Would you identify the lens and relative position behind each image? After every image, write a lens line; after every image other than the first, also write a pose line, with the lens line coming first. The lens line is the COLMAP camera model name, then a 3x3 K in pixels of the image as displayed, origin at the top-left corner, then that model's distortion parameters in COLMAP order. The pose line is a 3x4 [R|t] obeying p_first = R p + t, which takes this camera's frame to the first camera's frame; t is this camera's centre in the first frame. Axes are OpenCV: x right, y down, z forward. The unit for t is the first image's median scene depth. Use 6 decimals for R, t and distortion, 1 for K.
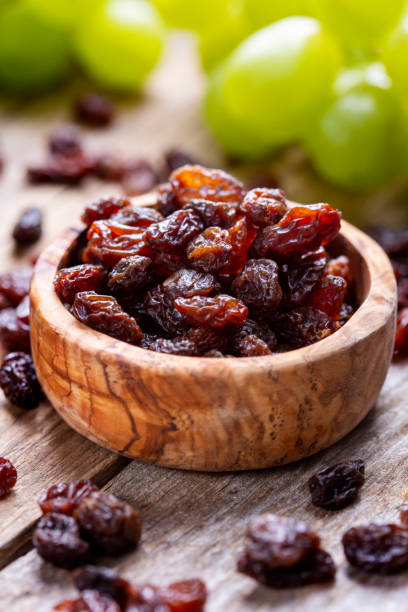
lens RADIAL K [[3201.7, 0, 203.7], [0, 3201.7, 305.5], [0, 0, 1]] dist [-0.312711, 0.000000]
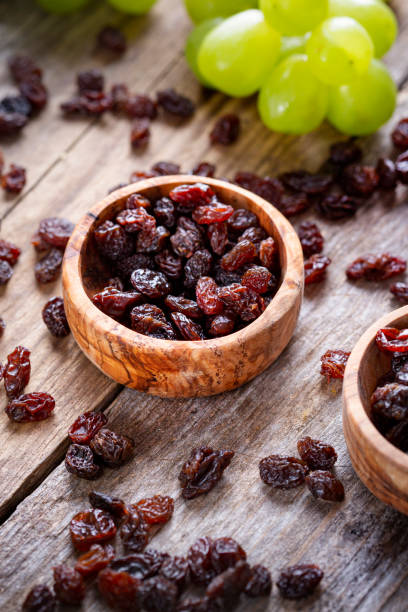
lens RADIAL K [[3201.7, 0, 206.0], [0, 3201.7, 304.3], [0, 0, 1]] dist [-0.312711, 0.000000]
pose [[0.999648, 0.008135, -0.025267, 0.054517], [0.000250, 0.948952, 0.315422, -0.486469], [0.026543, -0.315317, 0.948615, -0.462944]]
